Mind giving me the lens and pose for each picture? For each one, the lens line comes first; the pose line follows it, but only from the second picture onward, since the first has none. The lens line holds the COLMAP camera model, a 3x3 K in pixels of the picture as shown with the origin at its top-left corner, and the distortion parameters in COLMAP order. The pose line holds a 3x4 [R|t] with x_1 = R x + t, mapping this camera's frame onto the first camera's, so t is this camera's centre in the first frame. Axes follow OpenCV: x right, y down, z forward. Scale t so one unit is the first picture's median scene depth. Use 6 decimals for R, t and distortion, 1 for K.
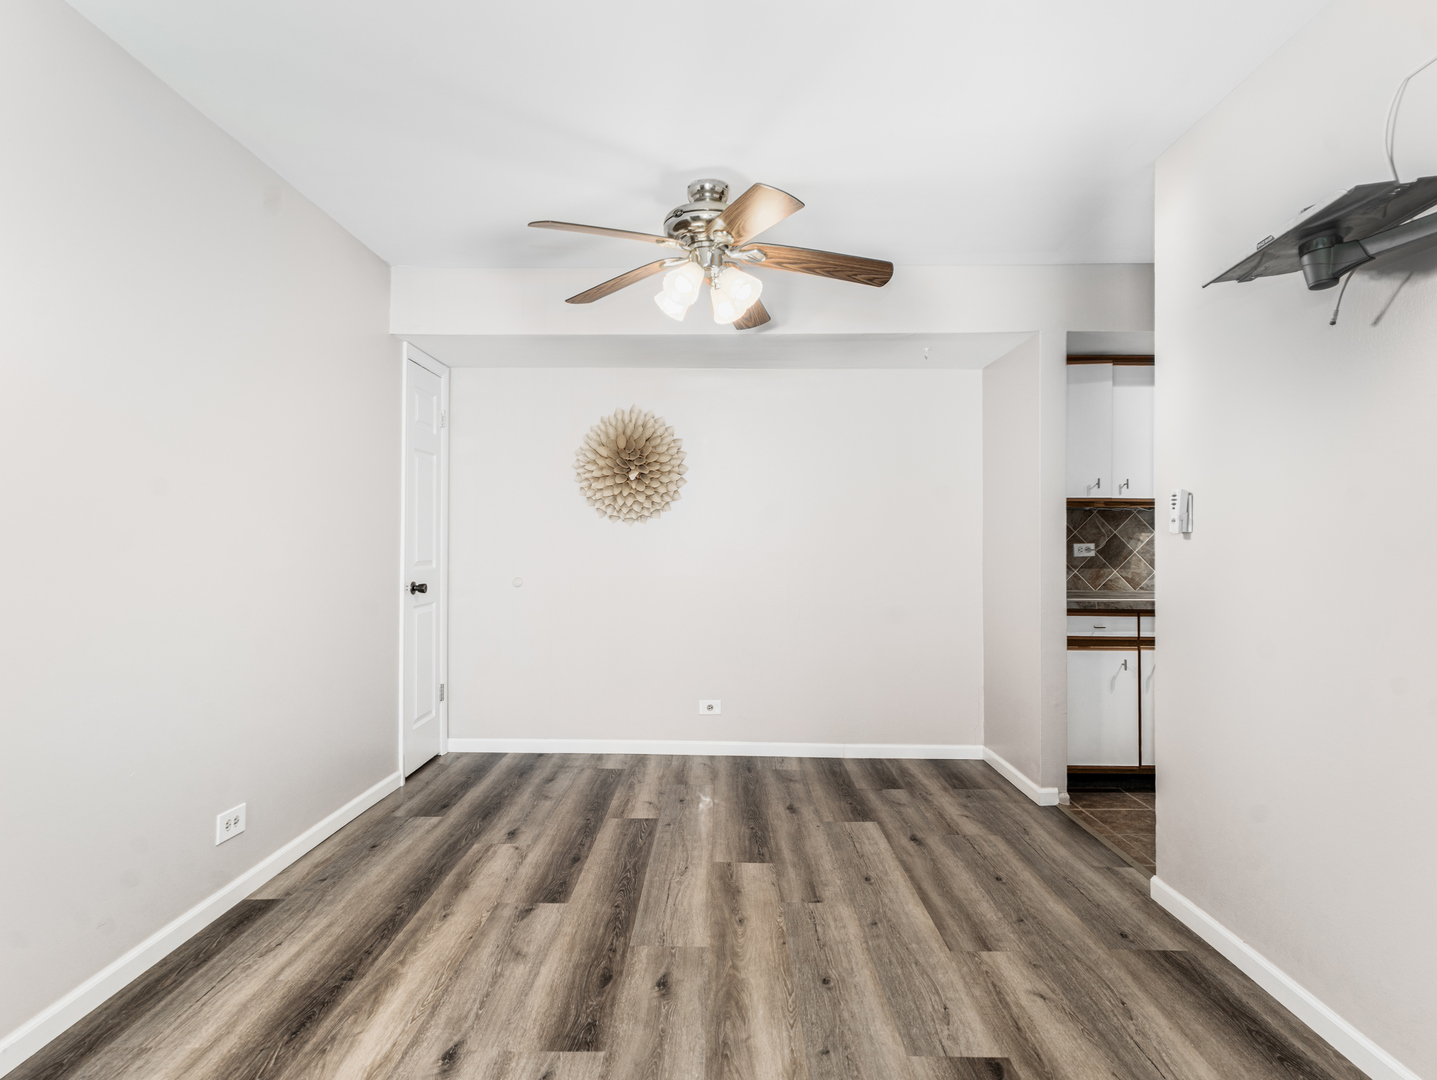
lens RADIAL K [[770.5, 0, 716.5], [0, 770.5, 527.7], [0, 0, 1]] dist [0.000829, 0.000882]
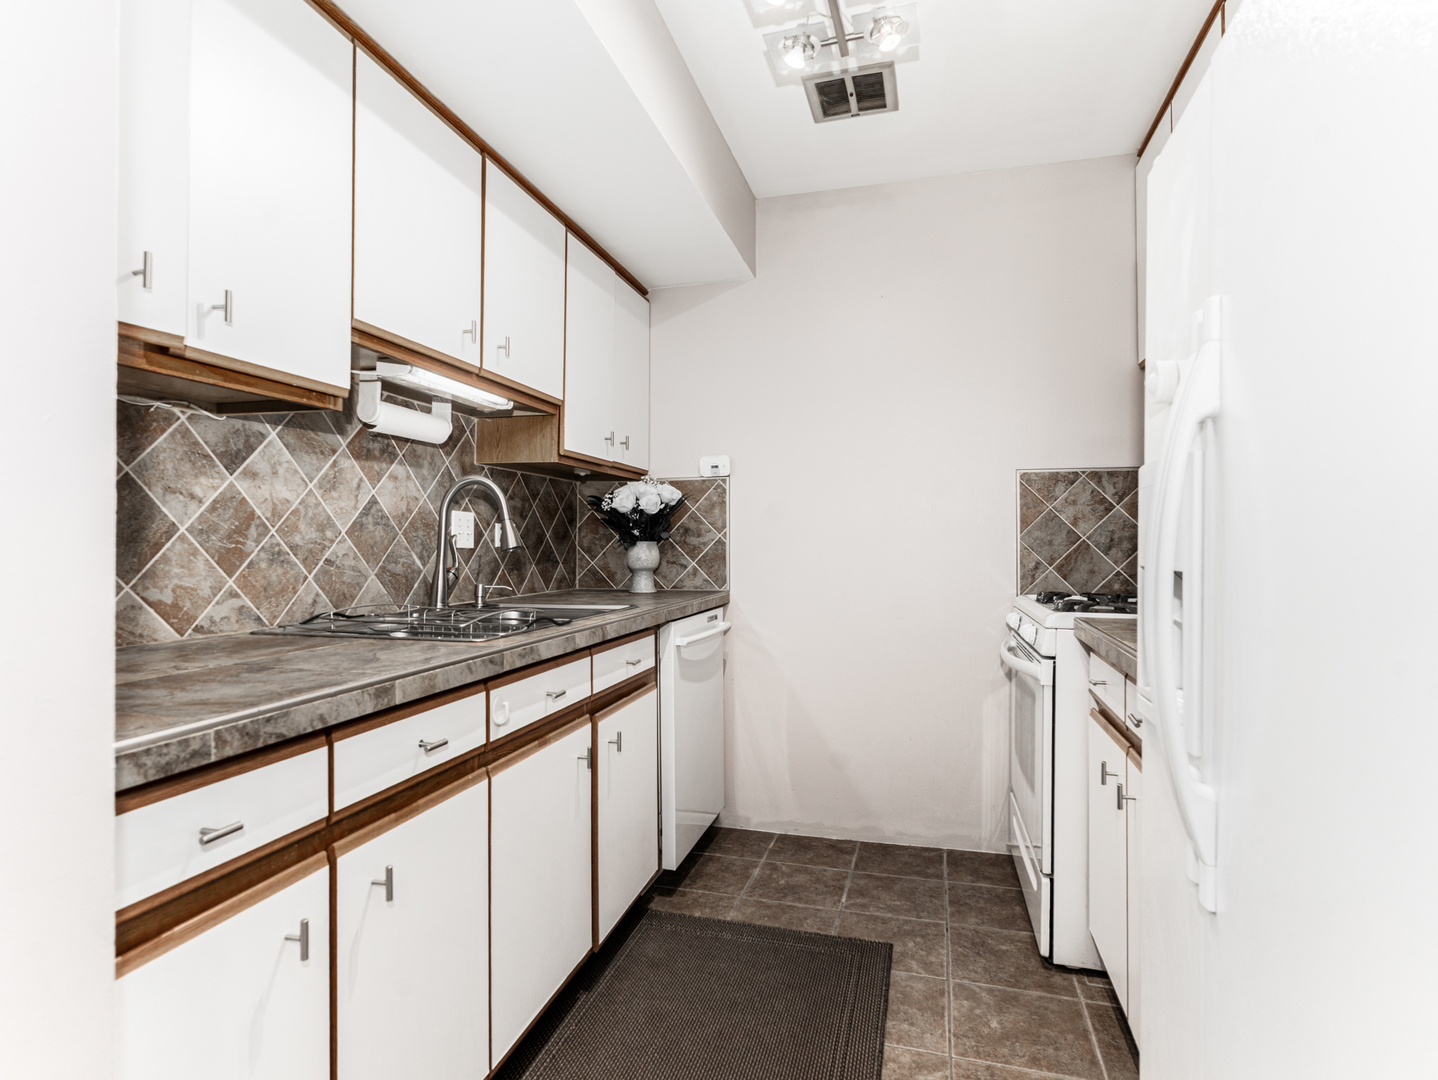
lens RADIAL K [[775.9, 0, 719.0], [0, 775.9, 540.0], [0, 0, 1]] dist [0.002053, 0.000778]
pose [[0.238993, 0.002700, 0.971018, 0.255614], [-0.023760, 0.999713, 0.003068, 0.029523], [-0.970731, -0.023805, 0.238989, 0.675765]]
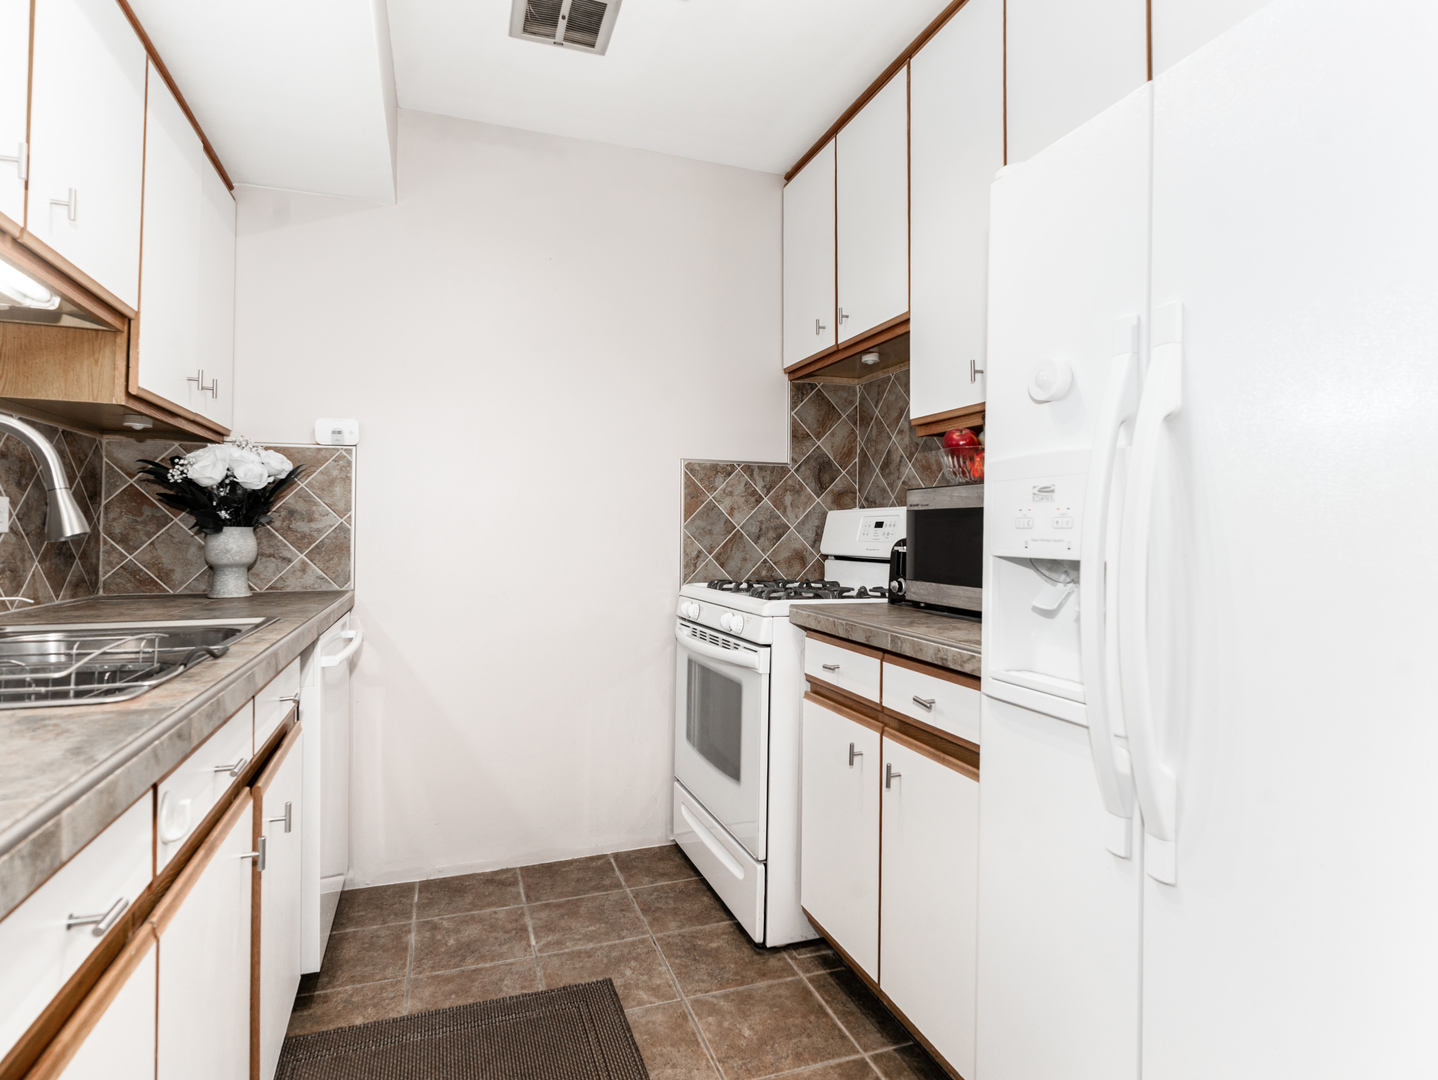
lens RADIAL K [[771.1, 0, 717.0], [0, 771.1, 527.7], [0, 0, 1]] dist [0.000829, 0.000882]
pose [[-0.361298, 0.002957, 0.932446, 0.329539], [-0.029543, 0.999457, -0.014616, 0.033009], [-0.931982, -0.032828, -0.361015, 0.791771]]
